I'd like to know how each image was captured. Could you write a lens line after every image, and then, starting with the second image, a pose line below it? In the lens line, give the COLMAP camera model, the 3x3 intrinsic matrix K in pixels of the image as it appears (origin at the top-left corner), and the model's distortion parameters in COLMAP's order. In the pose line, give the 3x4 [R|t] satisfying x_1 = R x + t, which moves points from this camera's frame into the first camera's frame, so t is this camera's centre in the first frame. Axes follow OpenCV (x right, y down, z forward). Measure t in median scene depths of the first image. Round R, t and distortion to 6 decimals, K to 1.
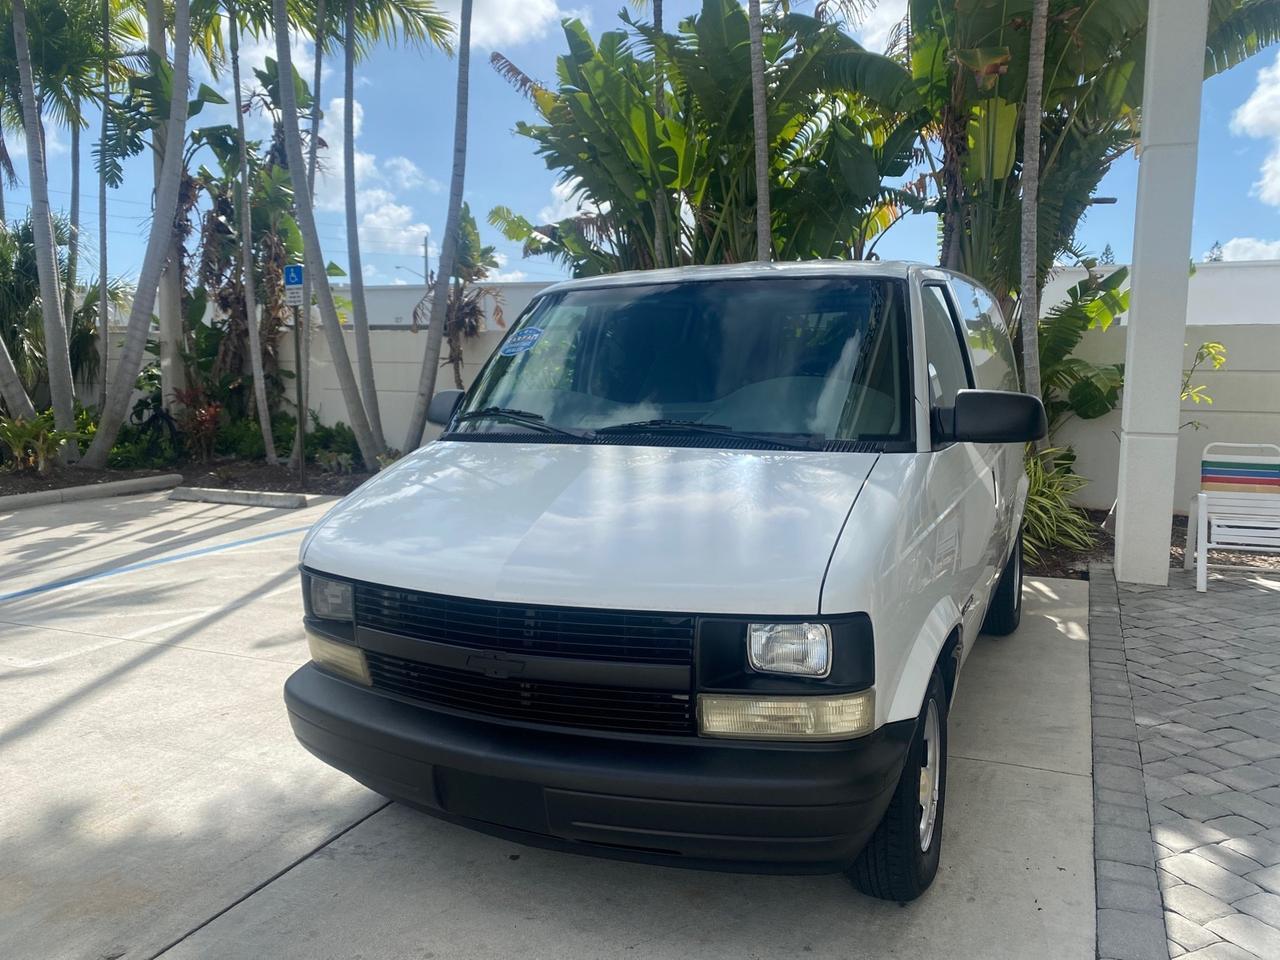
lens RADIAL K [[982.7, 0, 636.5], [0, 982.7, 476.5], [0, 0, 1]] dist [0.022274, -0.022421]
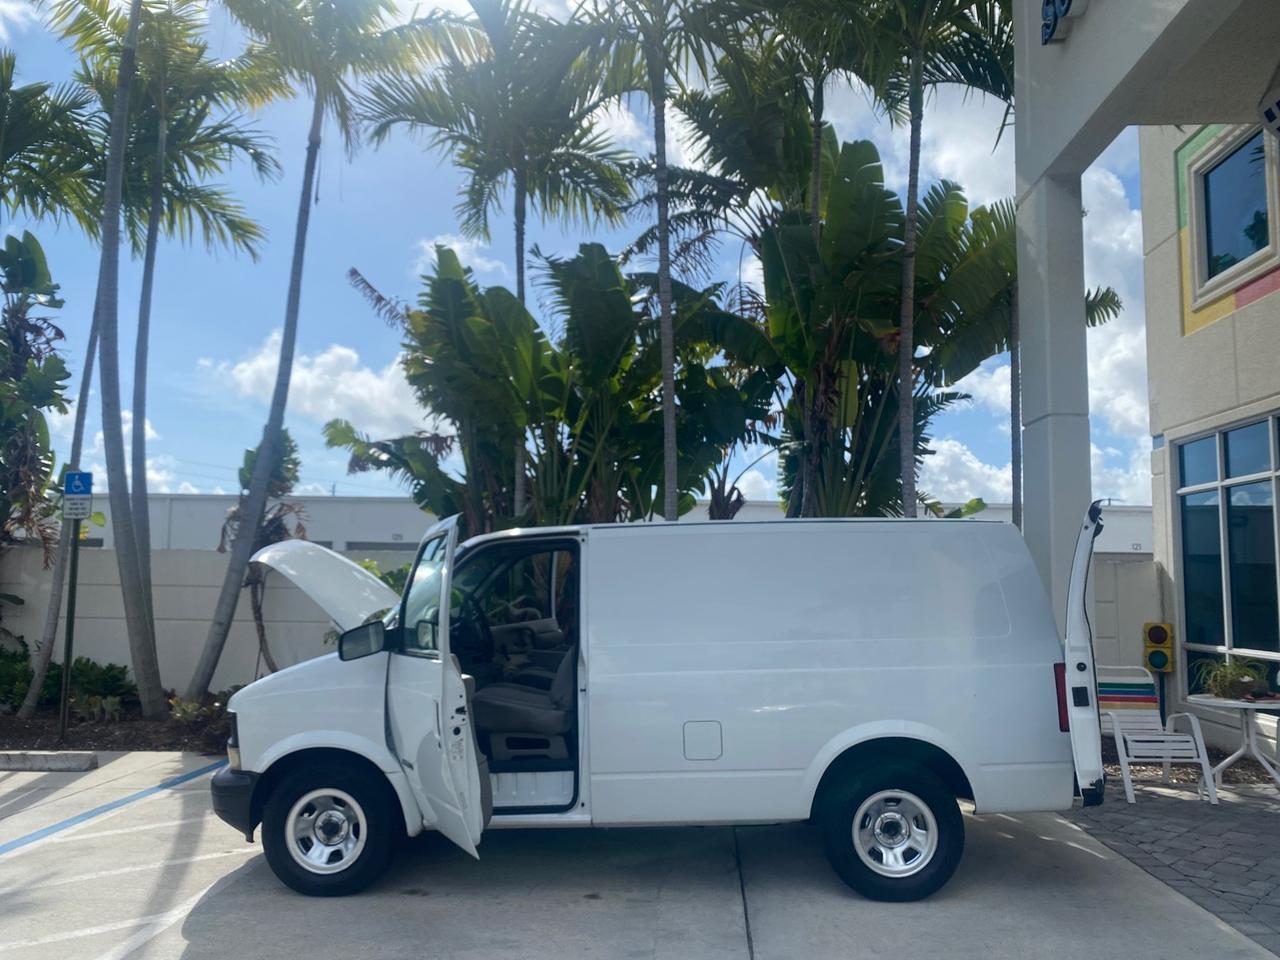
lens RADIAL K [[982.7, 0, 638.9], [0, 982.7, 482.6], [0, 0, 1]] dist [0.022274, -0.022421]
pose [[0.933176, 0.044078, 0.356707, -0.194888], [0.032976, 0.977766, -0.207090, -0.013196], [-0.357904, 0.205015, 0.910974, 0.057510]]
